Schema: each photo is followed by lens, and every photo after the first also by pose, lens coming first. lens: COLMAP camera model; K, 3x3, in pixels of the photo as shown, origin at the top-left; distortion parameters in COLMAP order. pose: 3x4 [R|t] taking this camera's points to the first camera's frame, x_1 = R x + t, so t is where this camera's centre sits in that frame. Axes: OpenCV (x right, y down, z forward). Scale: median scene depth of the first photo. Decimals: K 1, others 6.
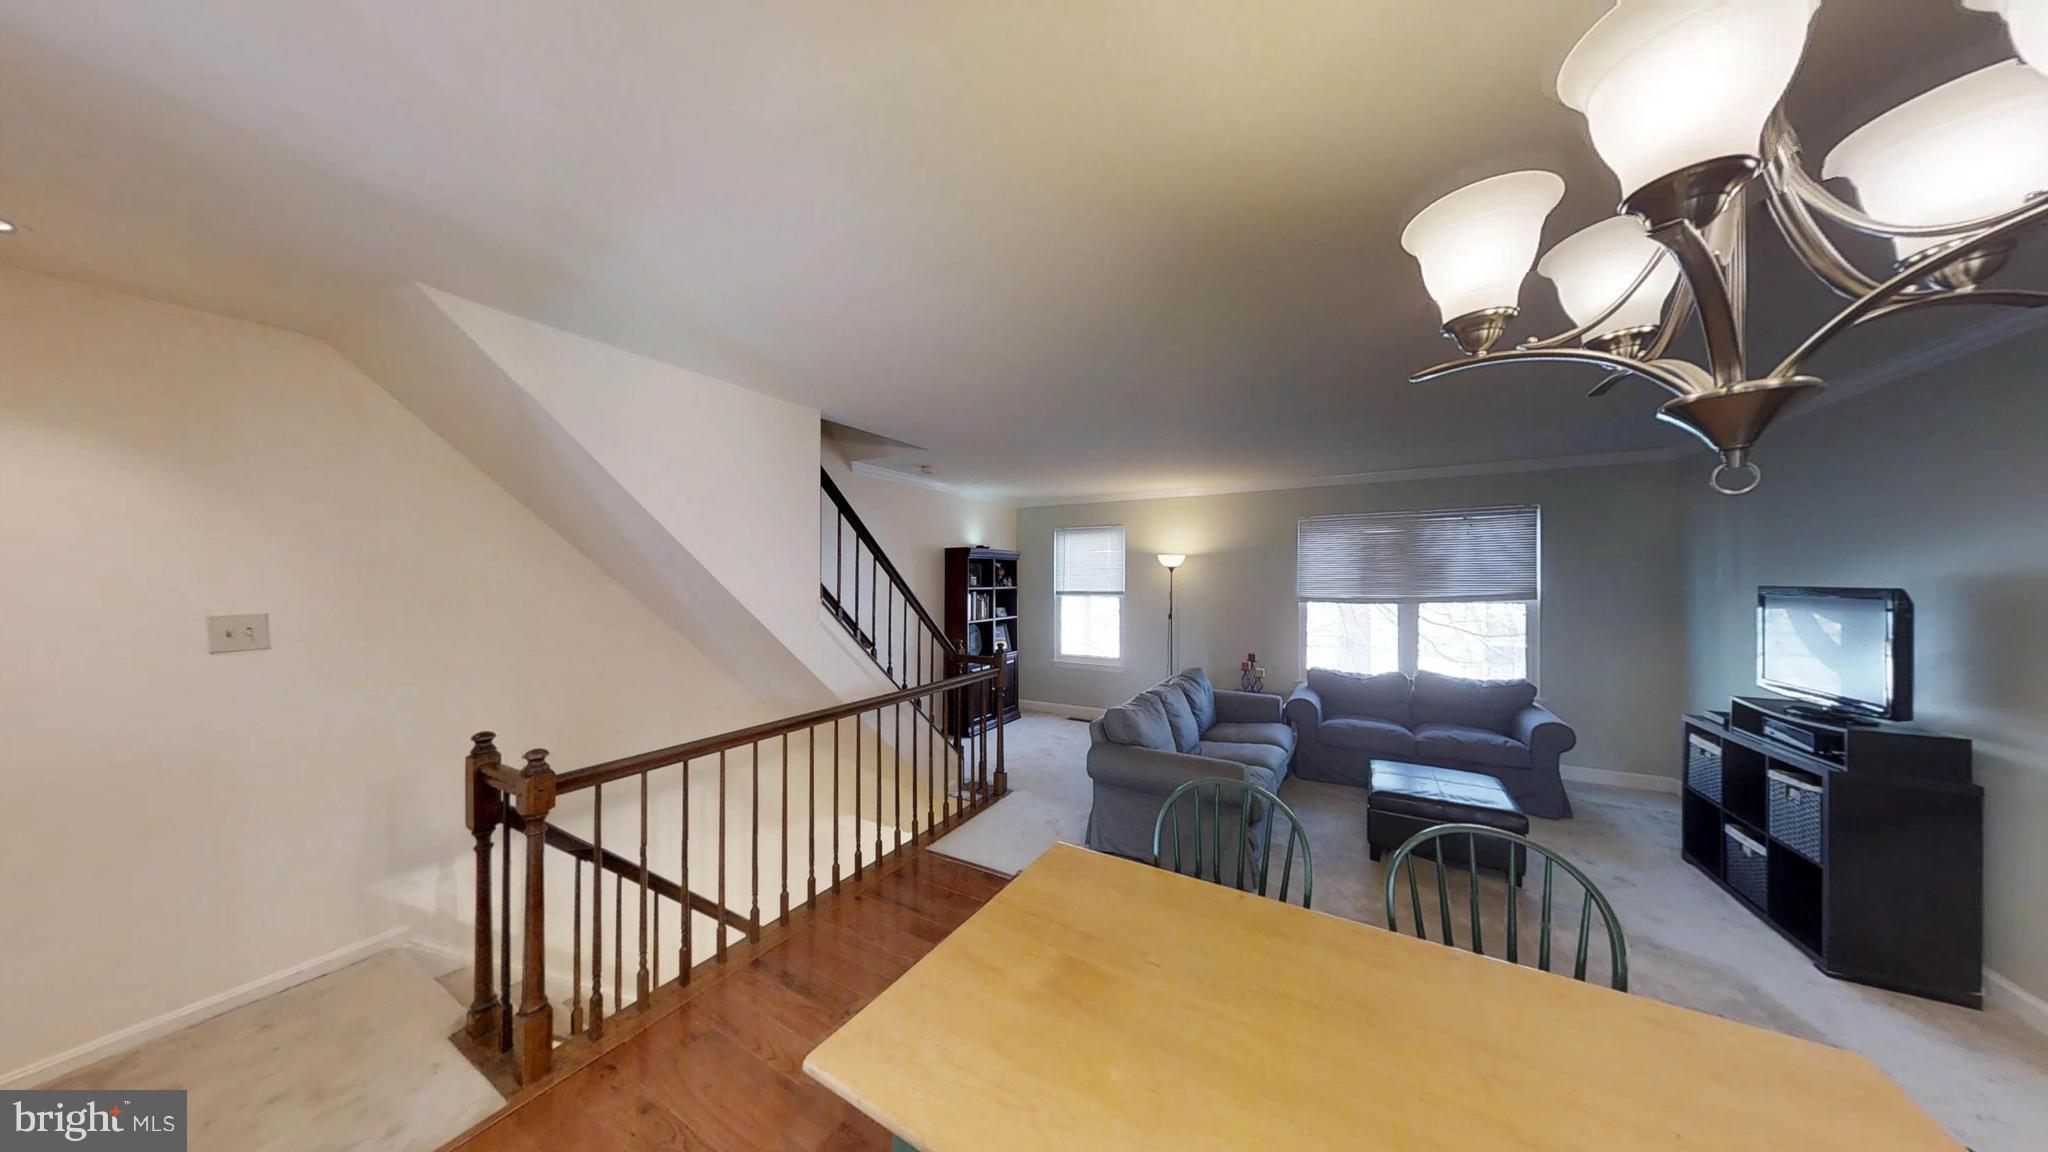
lens RADIAL K [[558.4, 0, 1023.0], [0, 558.4, 581.1], [0, 0, 1]] dist [-0.001402, 0.000079]
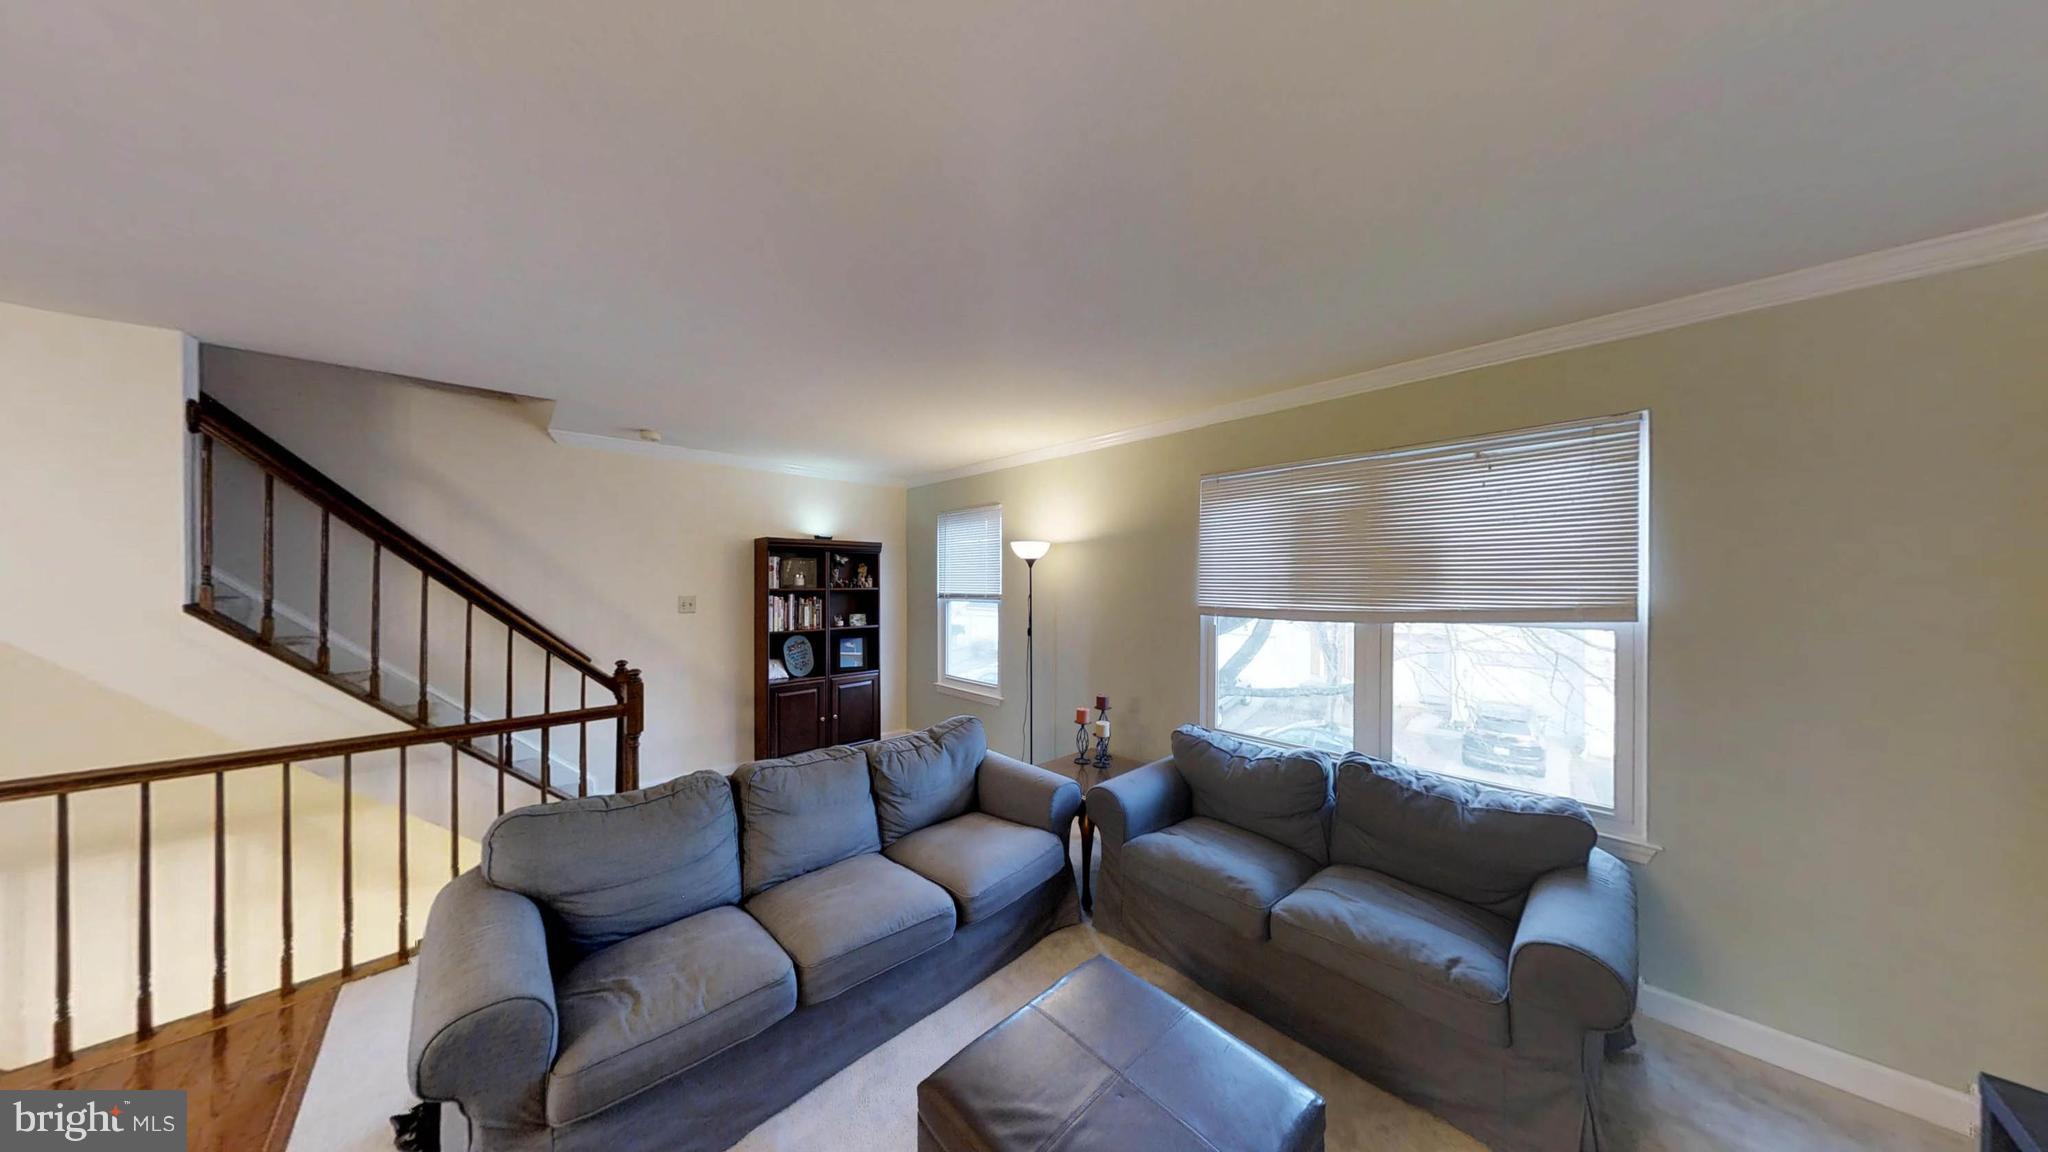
lens RADIAL K [[558.4, 0, 1023.0], [0, 558.4, 581.1], [0, 0, 1]] dist [-0.001402, 0.000079]
pose [[0.959357, 0.003883, -0.282170, 0.485559], [-0.004942, 0.999983, -0.003040, 0.002970], [0.282153, 0.004311, 0.959360, 0.365536]]
